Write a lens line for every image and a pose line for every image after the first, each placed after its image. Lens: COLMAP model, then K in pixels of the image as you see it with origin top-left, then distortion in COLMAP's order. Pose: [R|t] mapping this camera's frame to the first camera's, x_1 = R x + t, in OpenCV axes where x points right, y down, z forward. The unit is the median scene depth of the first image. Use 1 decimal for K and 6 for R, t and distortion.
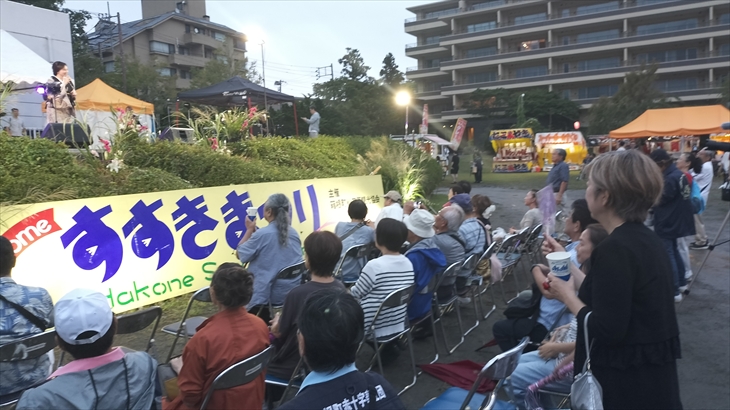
lens RADIAL K [[548.4, 0, 360.8], [0, 548.4, 204.6], [0, 0, 1]] dist [0.067529, -0.124230]
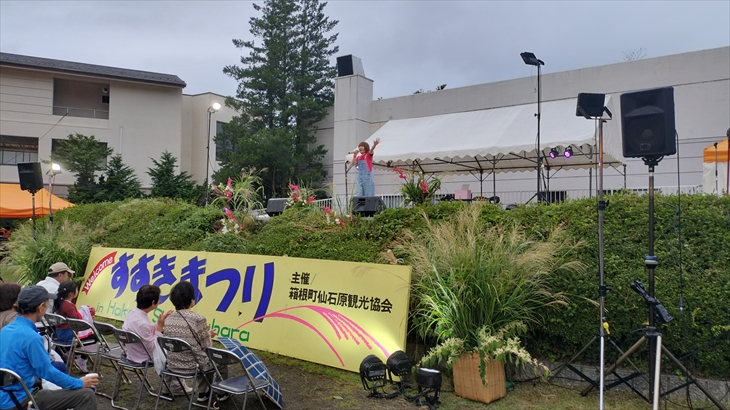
lens RADIAL K [[536.0, 0, 365.0], [0, 536.0, 205.0], [0, 0, 1]] dist [0.001023, -0.001699]
pose [[-0.097011, -0.009537, -0.995238, 0.901723], [-0.087216, 0.996189, -0.001045, -0.171893], [0.991455, 0.086699, -0.097473, 1.556504]]
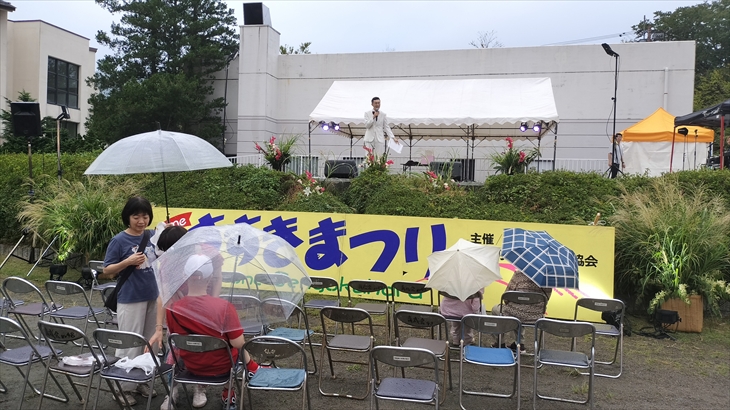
lens RADIAL K [[548.4, 0, 360.8], [0, 548.4, 204.6], [0, 0, 1]] dist [0.067529, -0.124230]
pose [[0.250015, 0.063827, -0.966136, 0.931560], [-0.117872, 0.992410, 0.035060, -0.106425], [0.961040, 0.105114, 0.255641, 0.833876]]
